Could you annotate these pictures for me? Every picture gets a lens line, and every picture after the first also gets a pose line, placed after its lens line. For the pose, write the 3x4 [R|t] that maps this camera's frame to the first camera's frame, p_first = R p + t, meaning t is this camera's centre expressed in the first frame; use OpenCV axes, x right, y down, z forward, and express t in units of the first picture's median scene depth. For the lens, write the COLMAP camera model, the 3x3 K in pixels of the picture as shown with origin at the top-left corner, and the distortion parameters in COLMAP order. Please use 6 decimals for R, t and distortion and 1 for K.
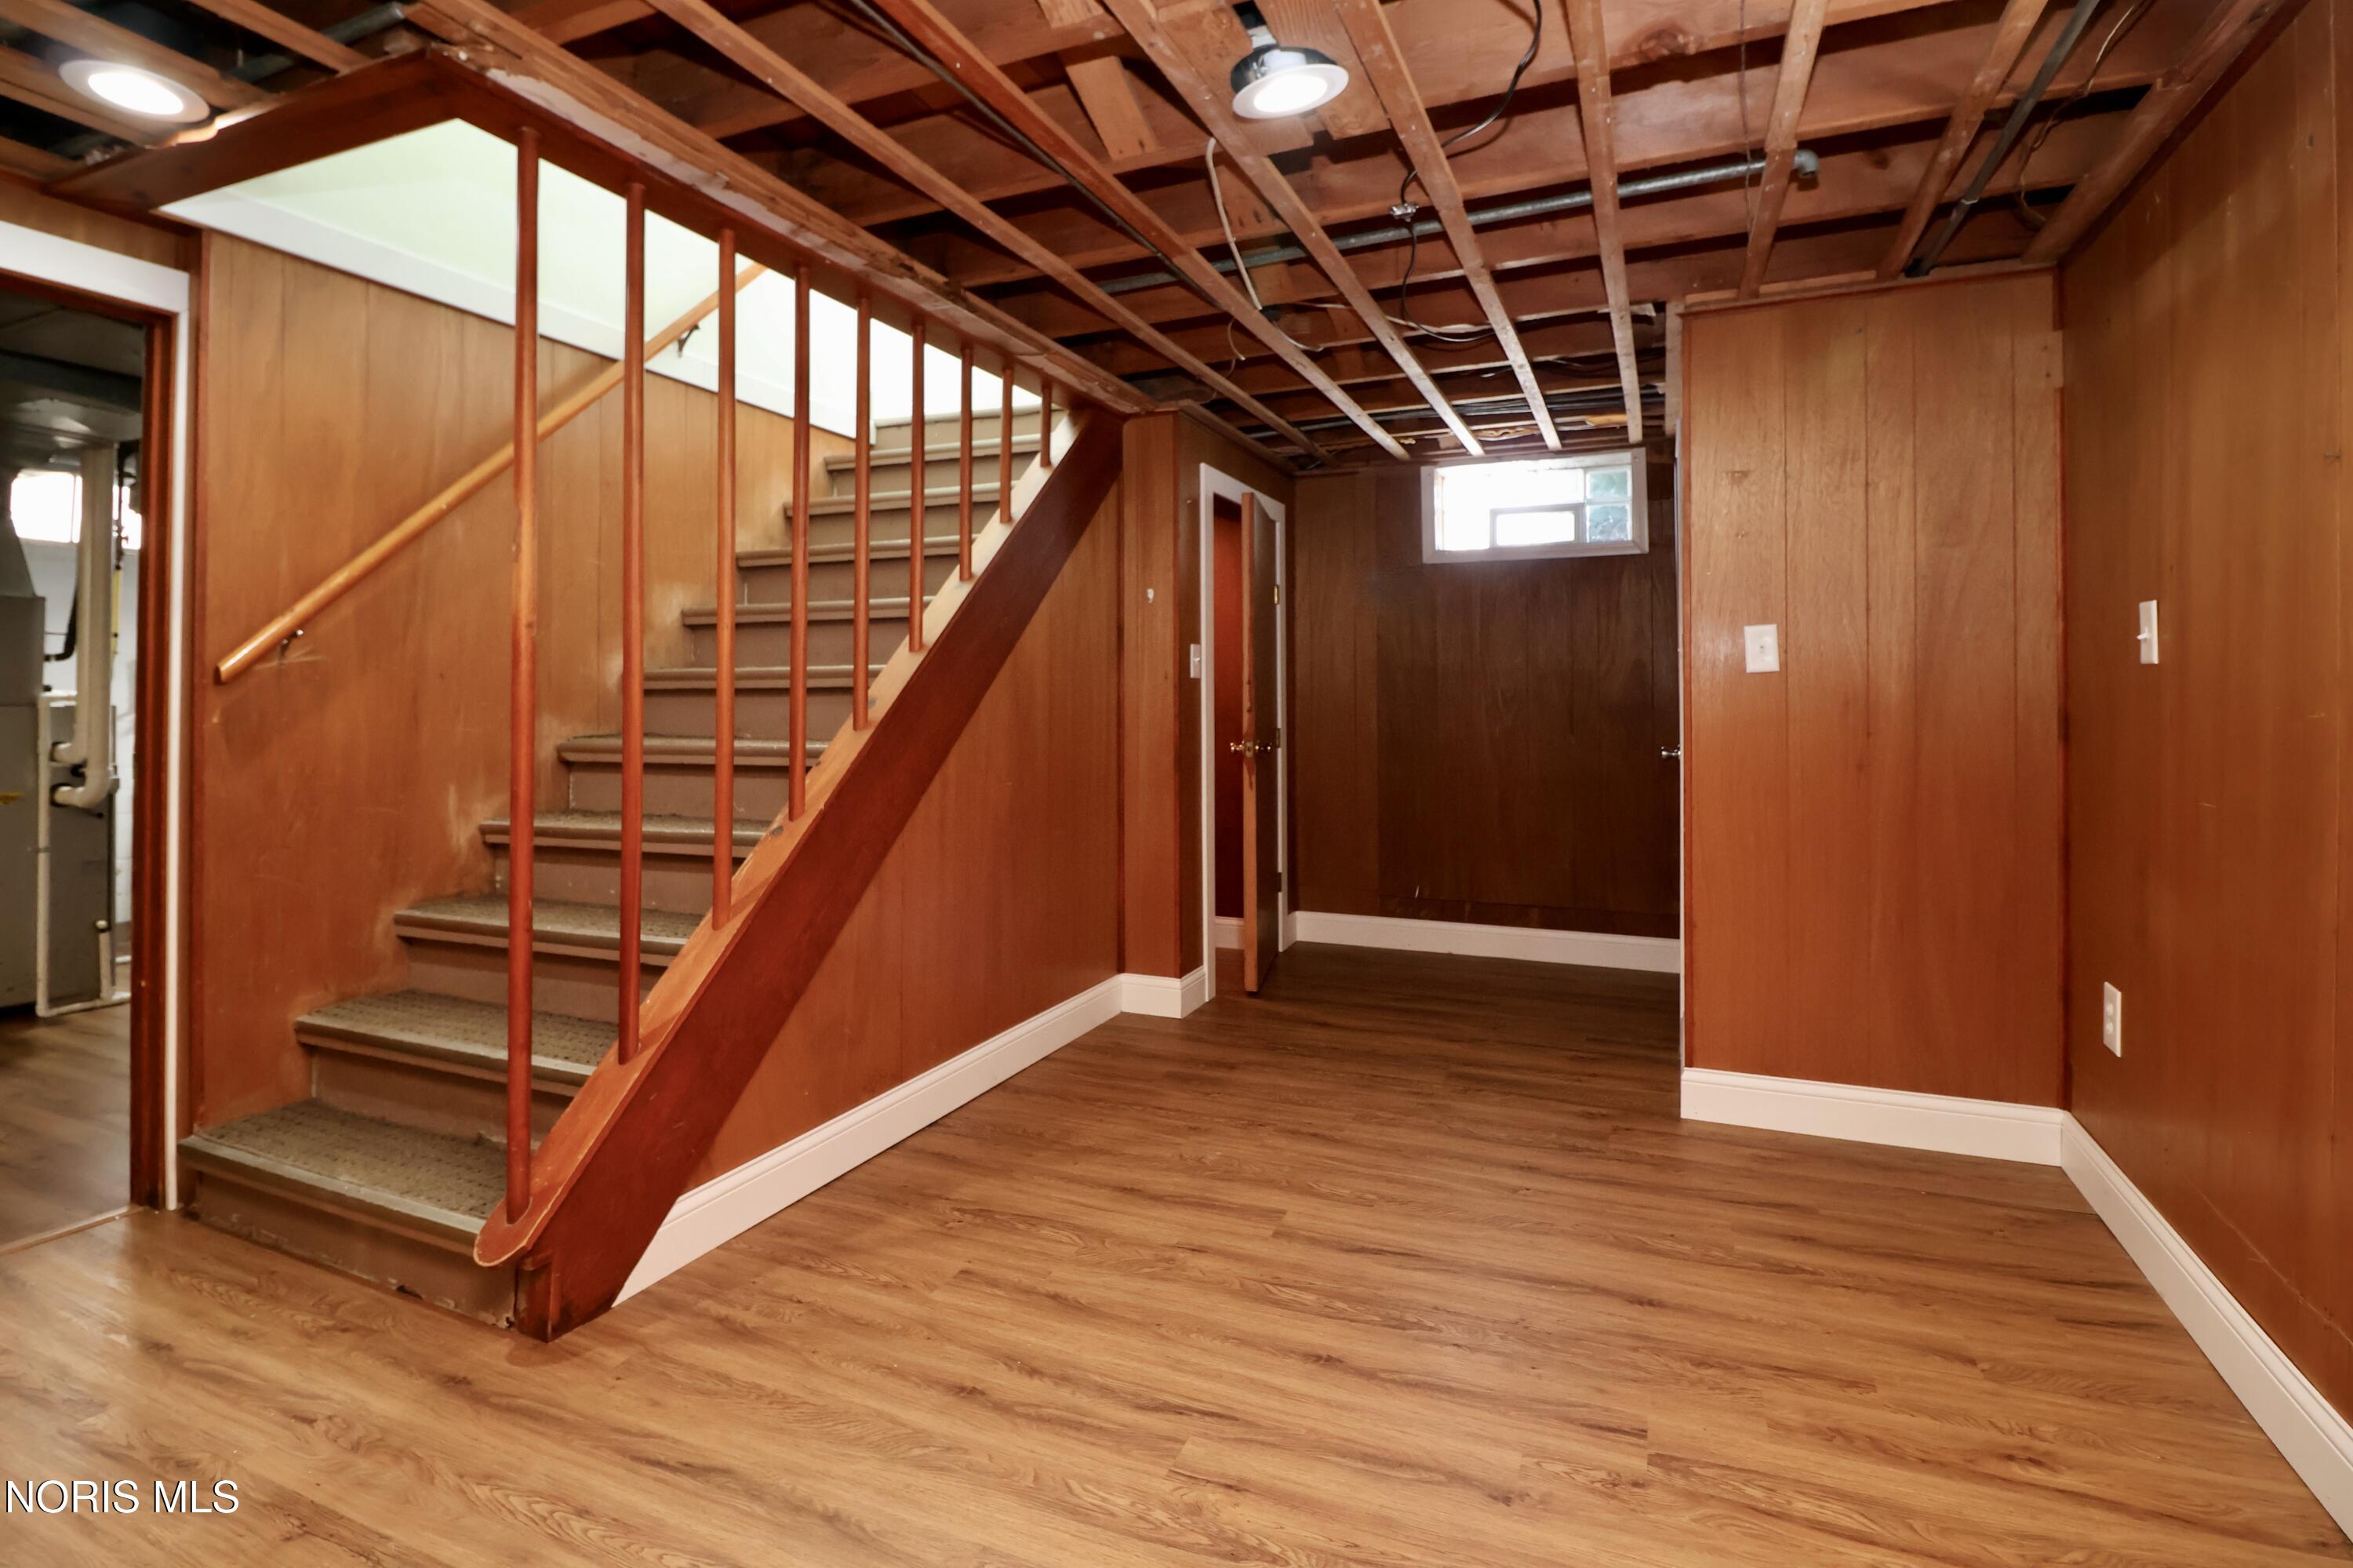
lens RADIAL K [[1109.8, 0, 1180.2], [0, 1109.8, 694.7], [0, 0, 1]] dist [-0.003395, -0.009458]
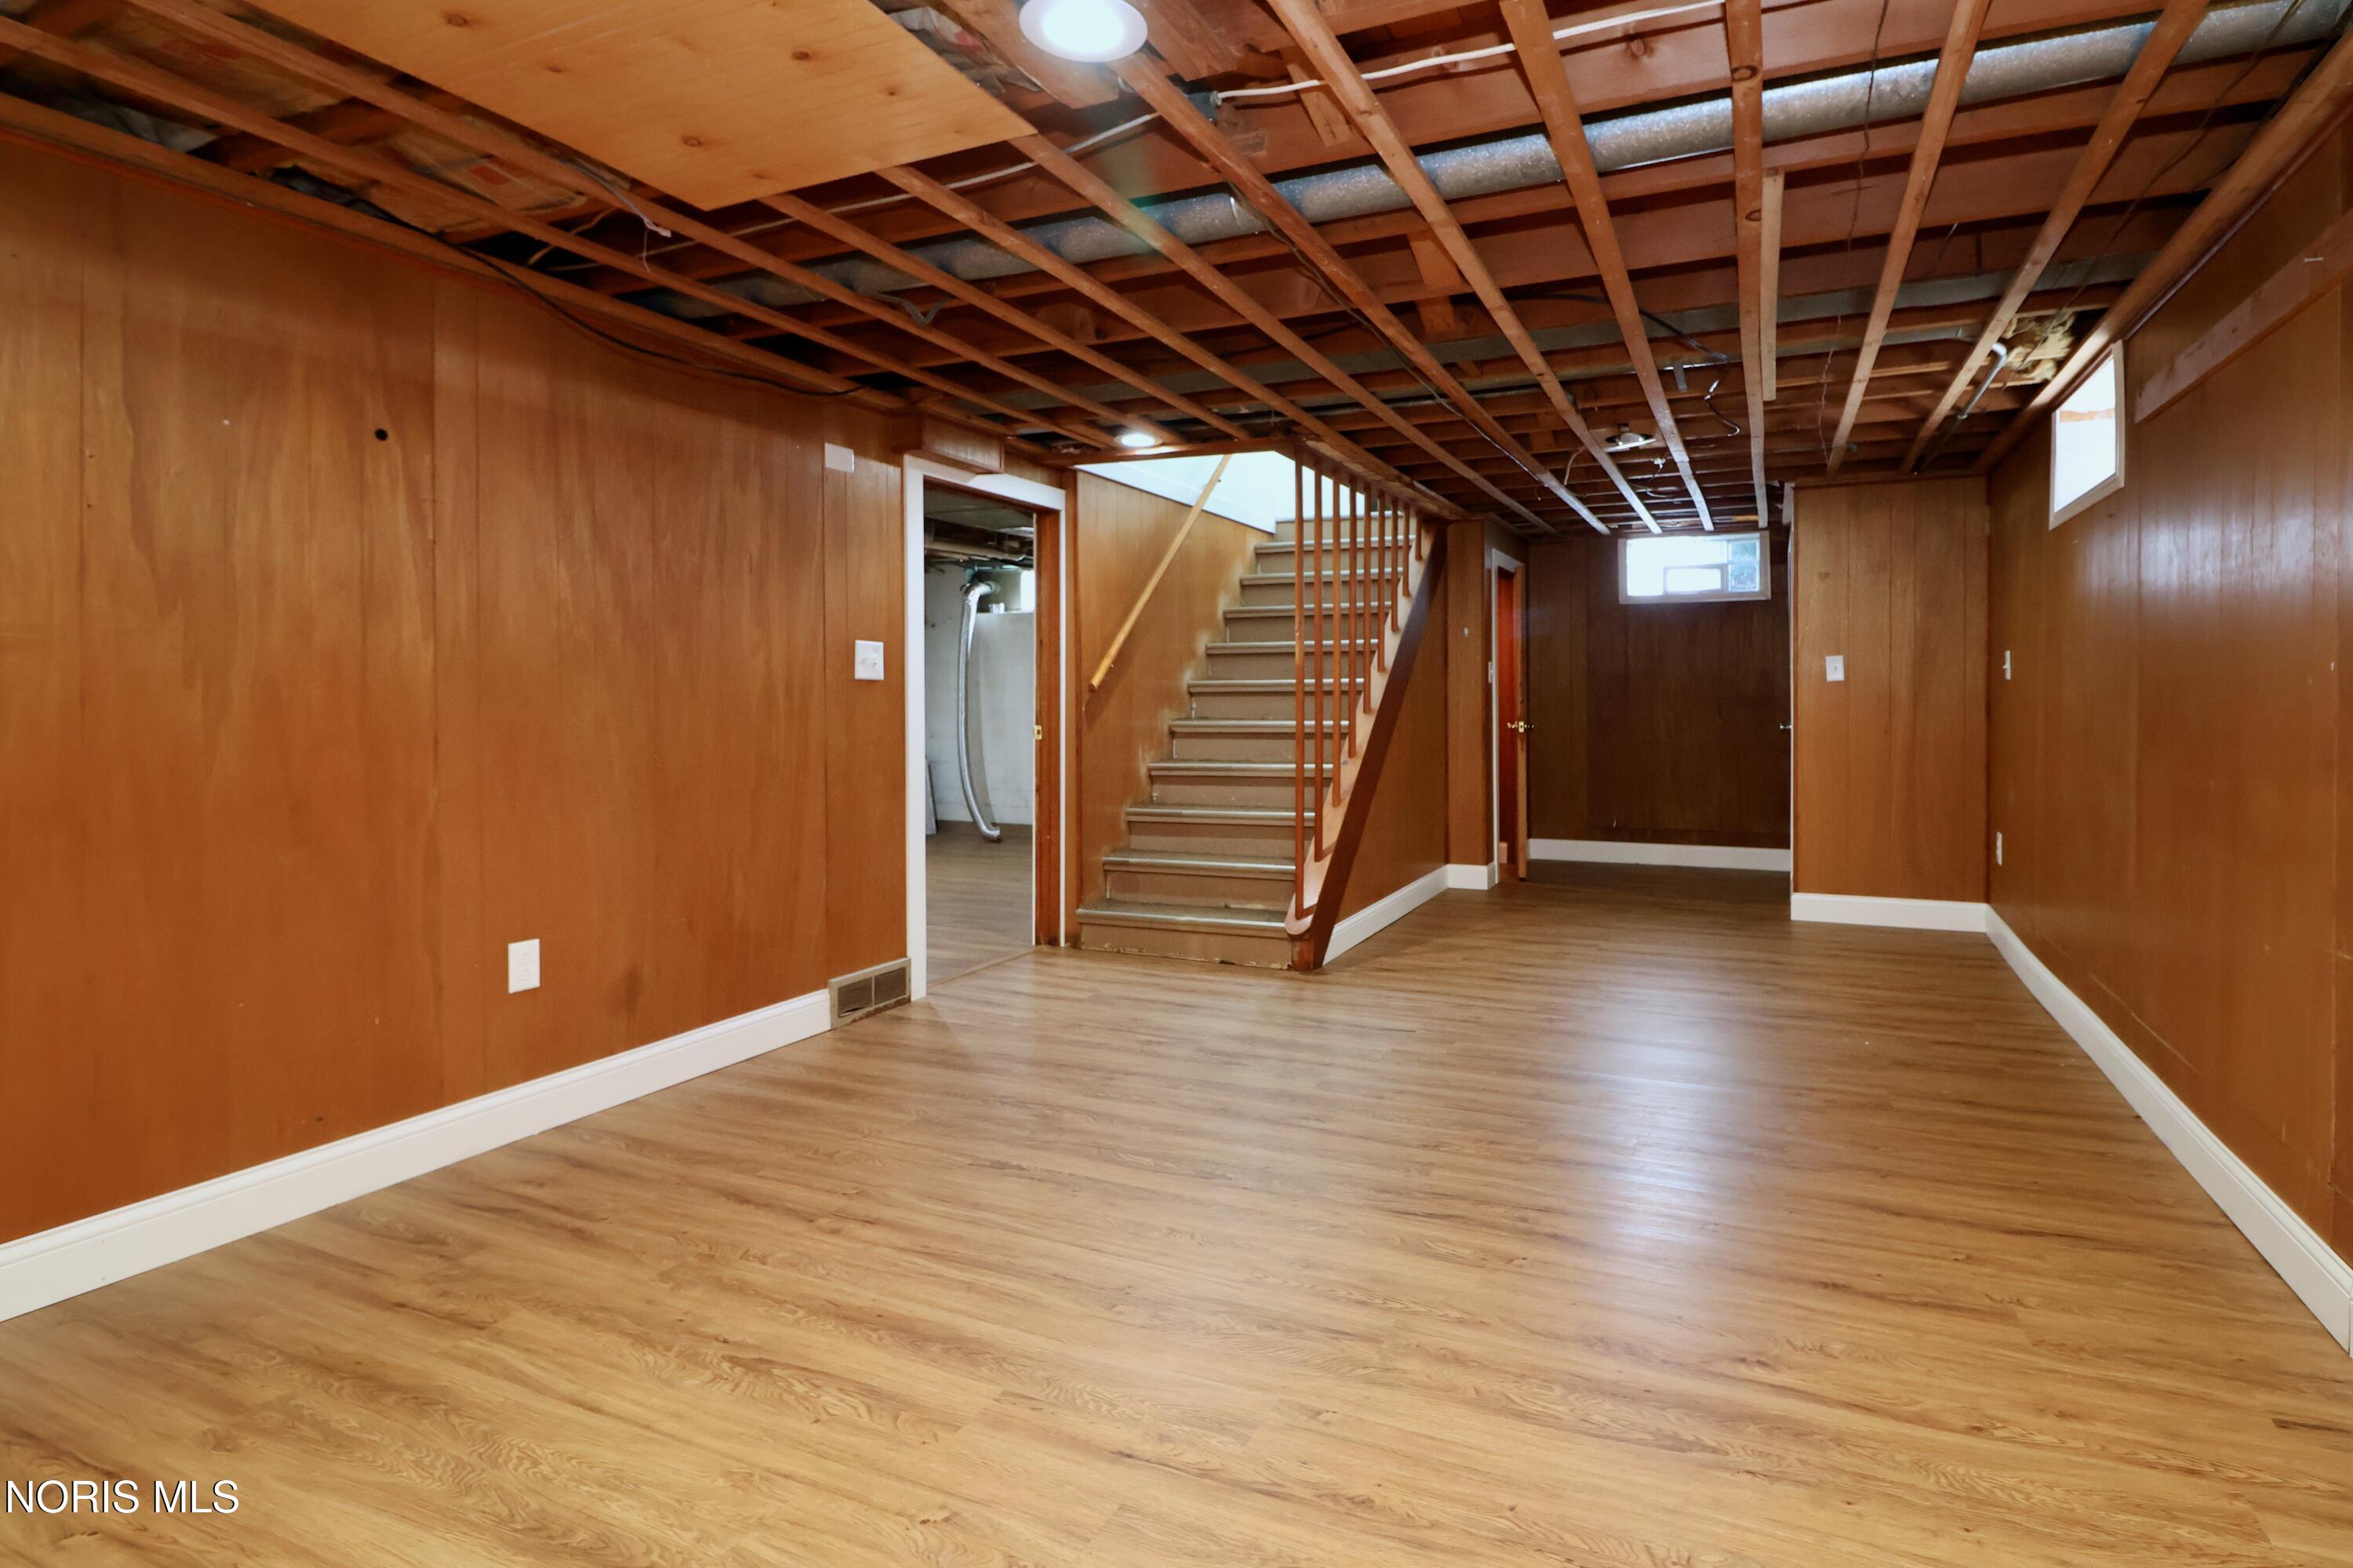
lens RADIAL K [[1225.6, 0, 1222.7], [0, 1225.6, 718.4], [0, 0, 1]] dist [-0.003688, -0.010634]
pose [[0.999940, -0.004172, -0.010099, -0.368095], [0.004403, 0.999726, 0.022981, -0.007058], [0.010001, -0.023025, 0.999685, -0.811157]]
